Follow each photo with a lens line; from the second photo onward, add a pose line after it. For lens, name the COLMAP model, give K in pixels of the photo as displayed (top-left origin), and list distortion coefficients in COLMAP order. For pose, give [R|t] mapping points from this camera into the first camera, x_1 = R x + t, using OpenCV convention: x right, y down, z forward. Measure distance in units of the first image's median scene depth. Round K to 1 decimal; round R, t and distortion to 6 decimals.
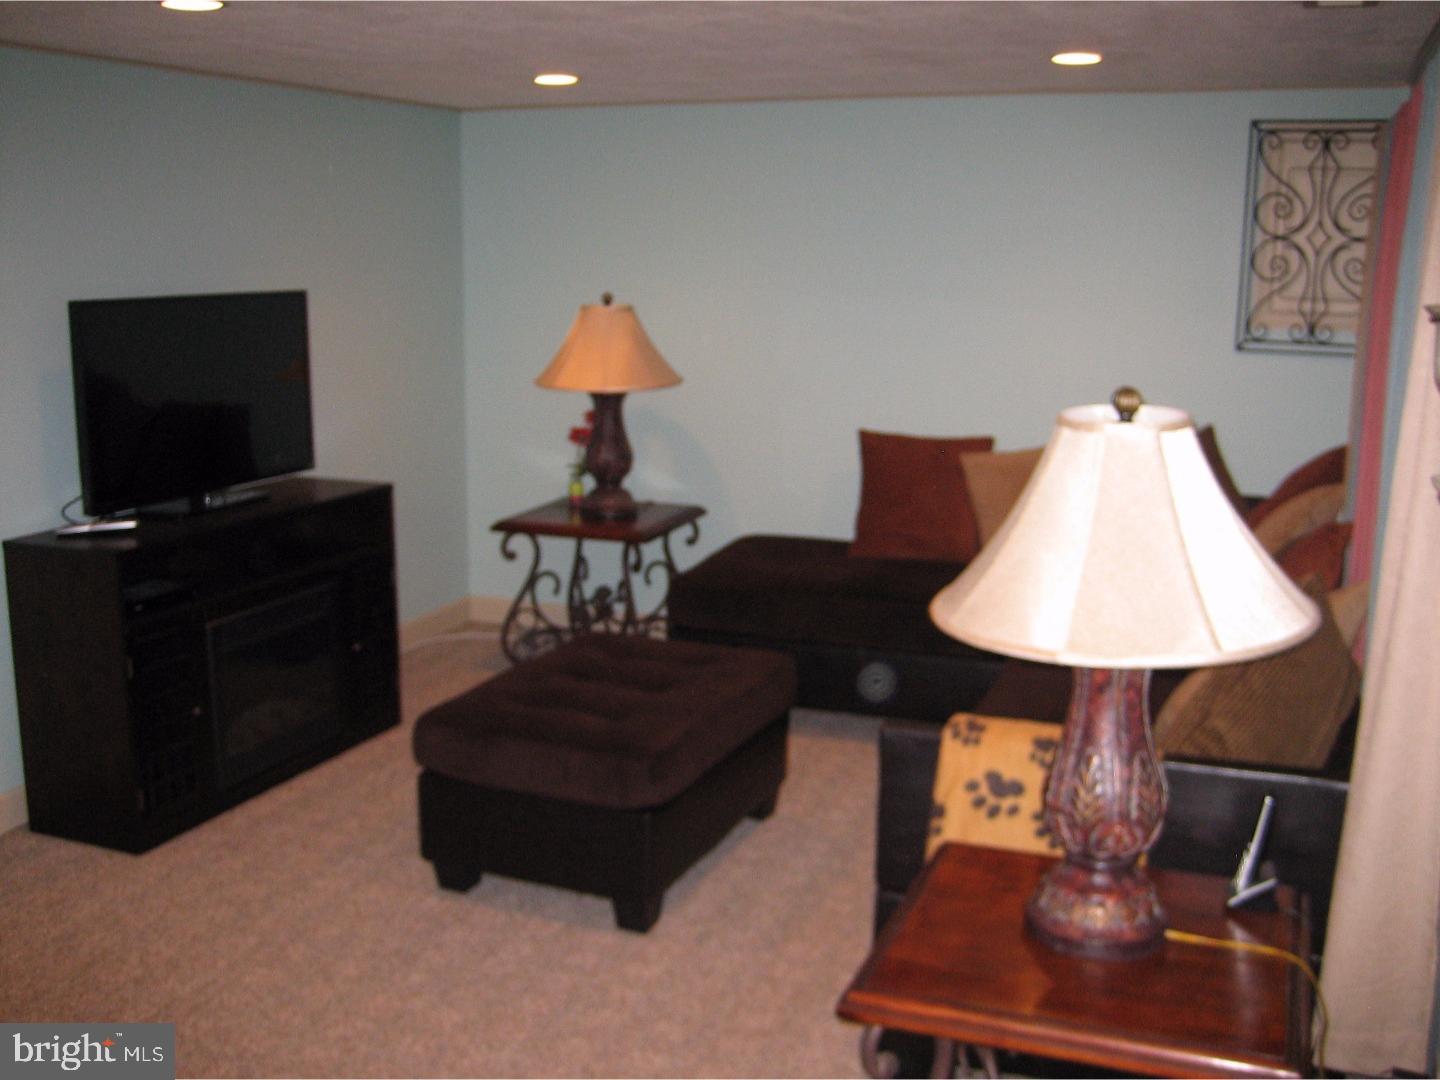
lens RADIAL K [[1496.2, 0, 720.0], [0, 1496.2, 540.0], [0, 0, 1]] dist [-0.142487, 0.172127]
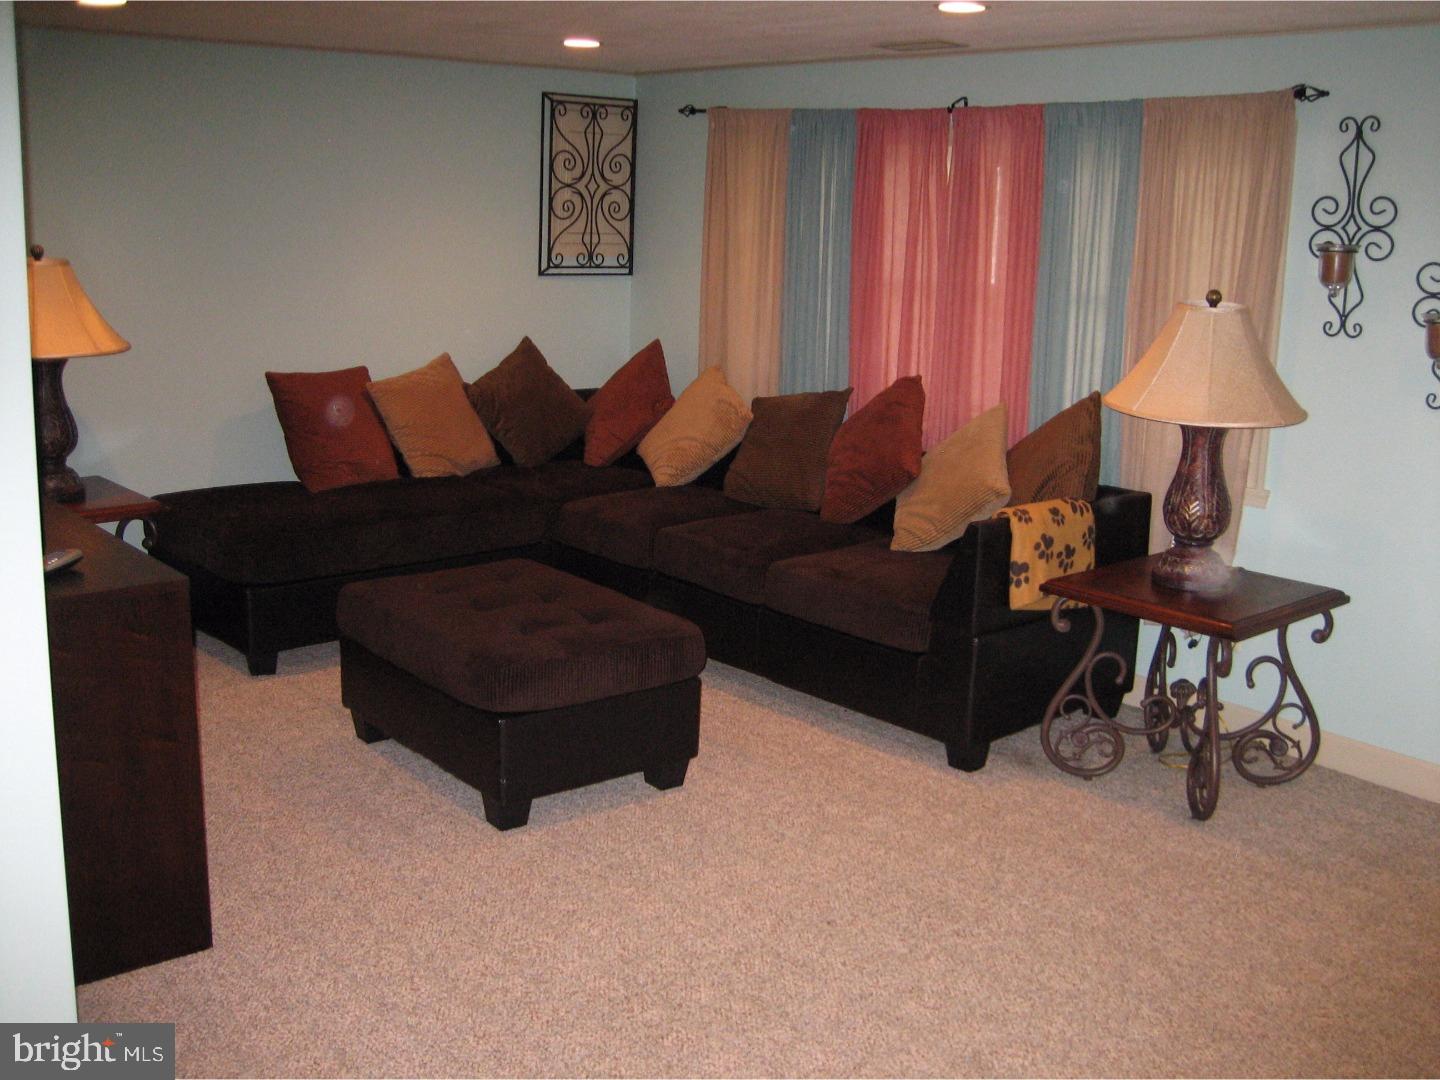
lens RADIAL K [[1496.2, 0, 720.0], [0, 1496.2, 540.0], [0, 0, 1]] dist [-0.142487, 0.172127]
pose [[0.477583, -0.187616, 0.858321, -0.729686], [0.146832, 0.980238, 0.132566, -0.055656], [-0.866230, 0.062717, 0.495693, 0.264915]]
